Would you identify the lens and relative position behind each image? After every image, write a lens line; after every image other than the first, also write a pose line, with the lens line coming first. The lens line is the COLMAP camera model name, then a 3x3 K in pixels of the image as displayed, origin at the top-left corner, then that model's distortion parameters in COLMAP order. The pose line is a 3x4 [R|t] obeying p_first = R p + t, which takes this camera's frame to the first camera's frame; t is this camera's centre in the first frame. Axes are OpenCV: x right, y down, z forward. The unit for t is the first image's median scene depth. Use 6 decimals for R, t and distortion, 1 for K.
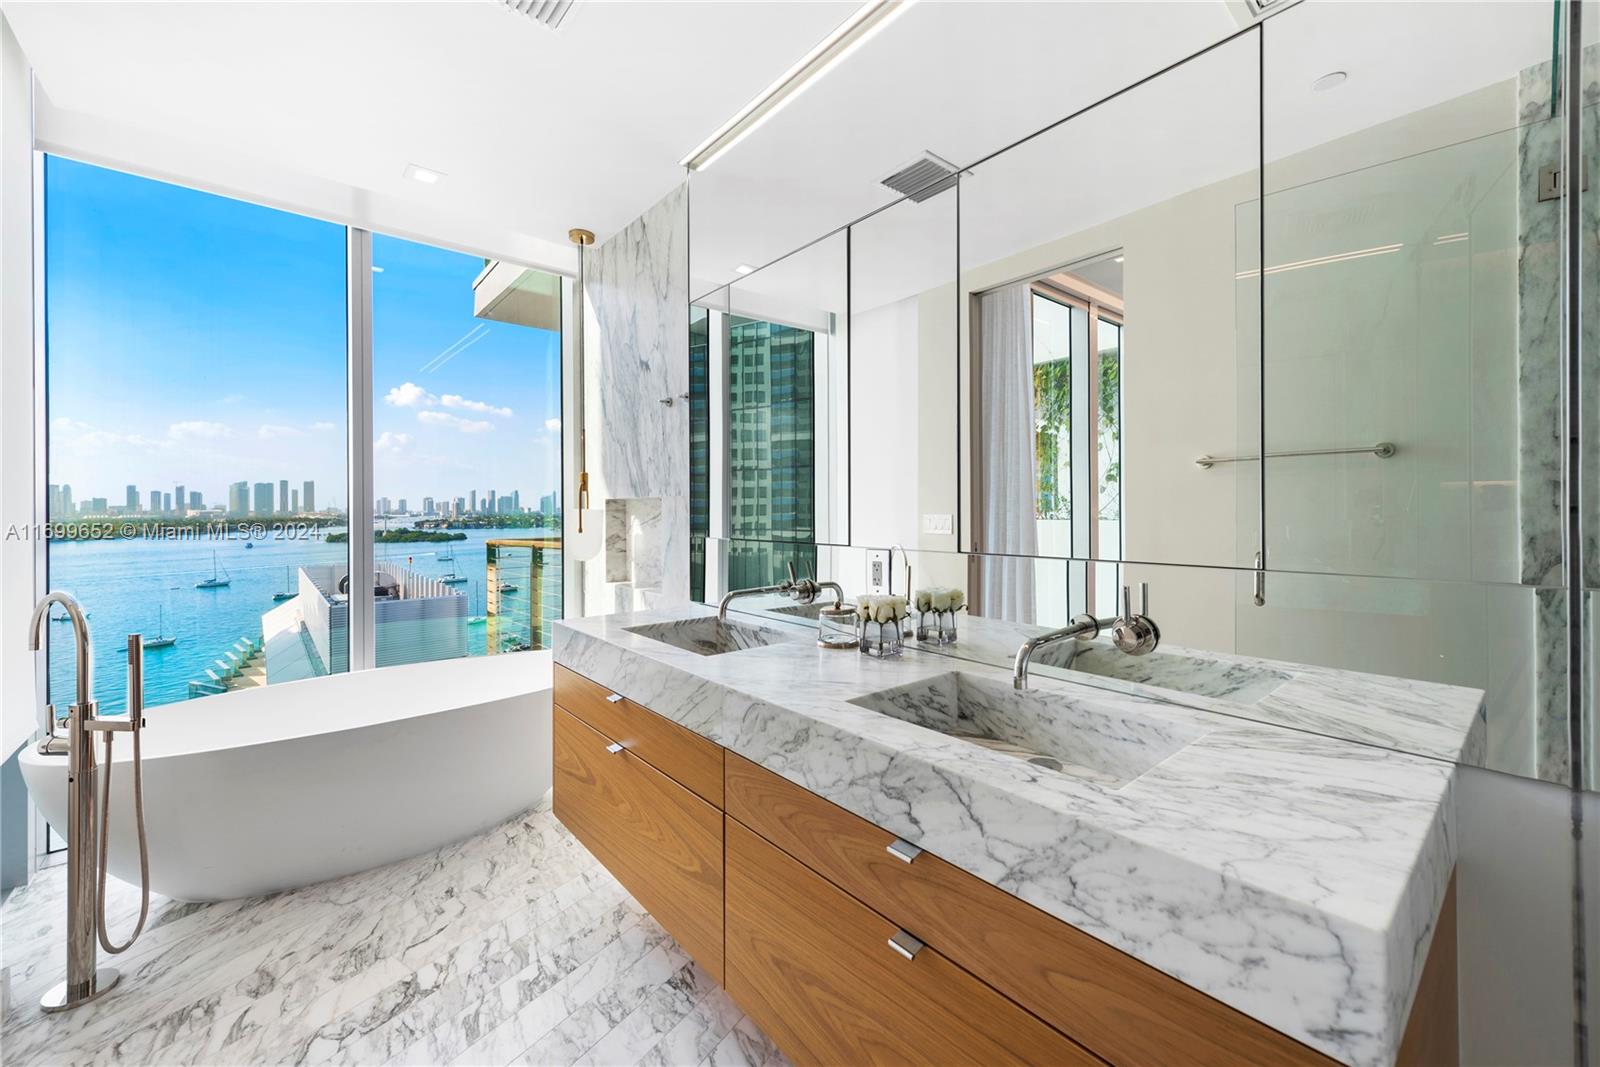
lens RADIAL K [[631.6, 0, 805.3], [0, 631.6, 512.2], [0, 0, 1]] dist [0.000881, -0.000072]
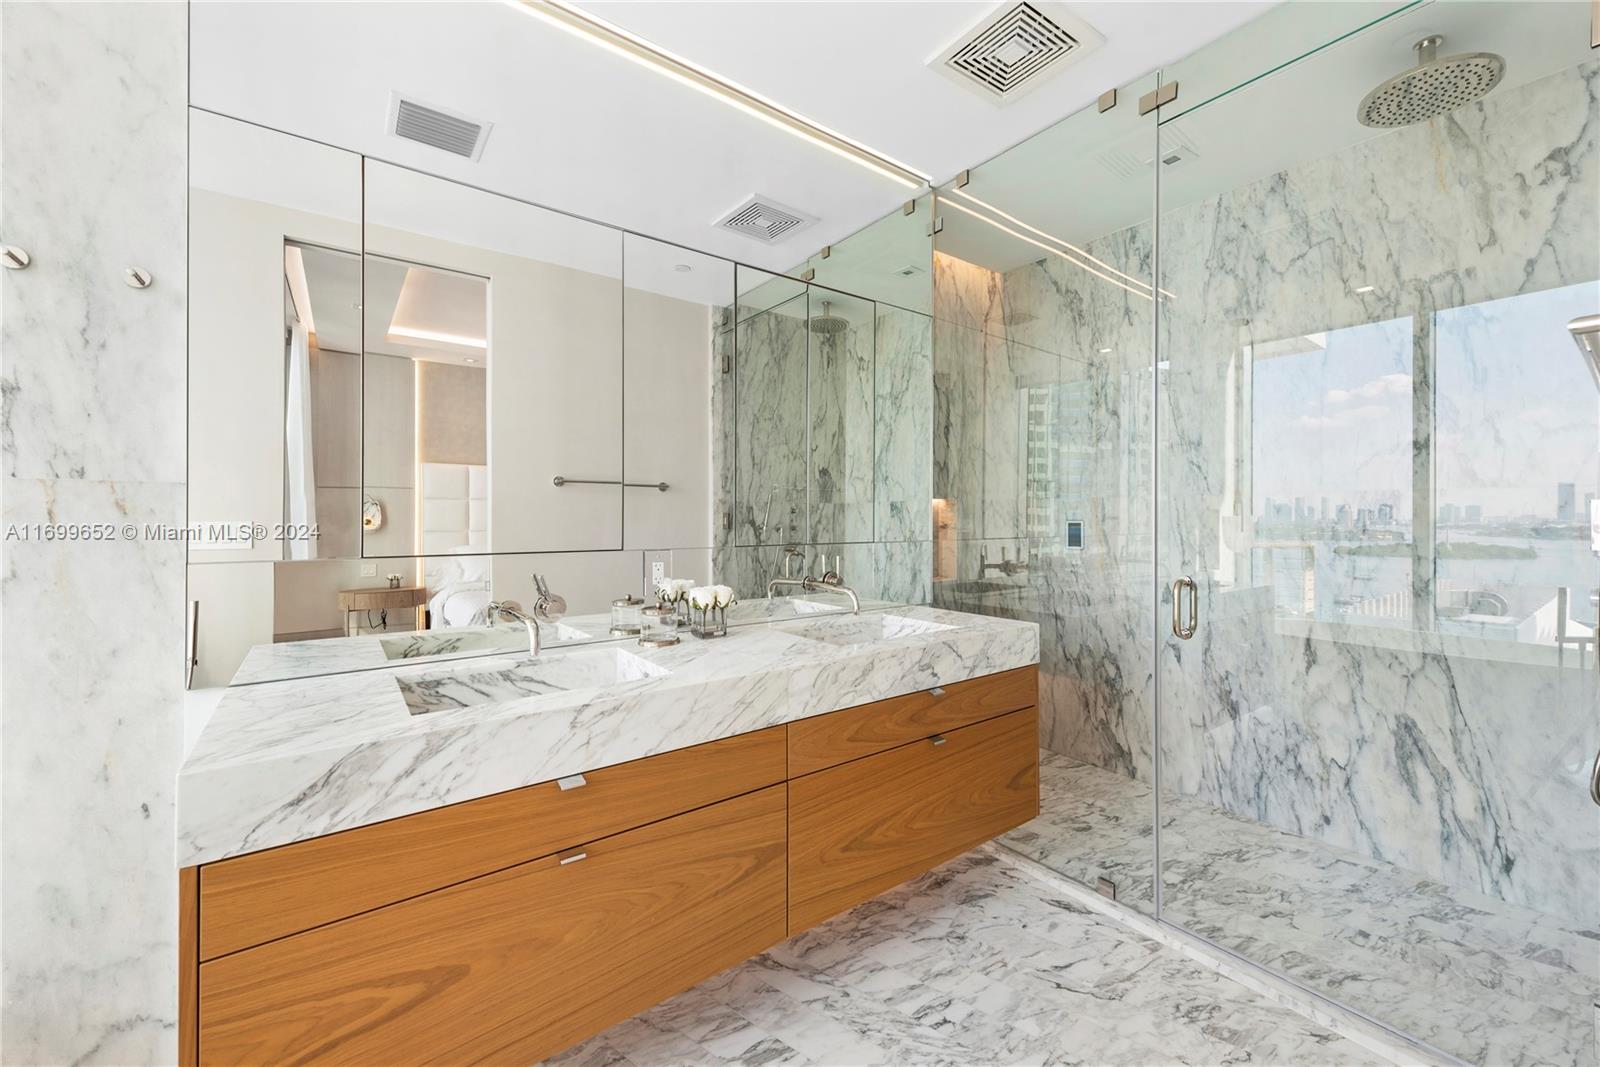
lens RADIAL K [[631.6, 0, 805.3], [0, 631.6, 512.2], [0, 0, 1]] dist [0.000881, -0.000072]
pose [[0.069488, 0.008823, 0.997544, -1.419661], [0.002091, 0.999957, -0.008990, 0.004400], [-0.997581, 0.002711, 0.069466, 0.999274]]
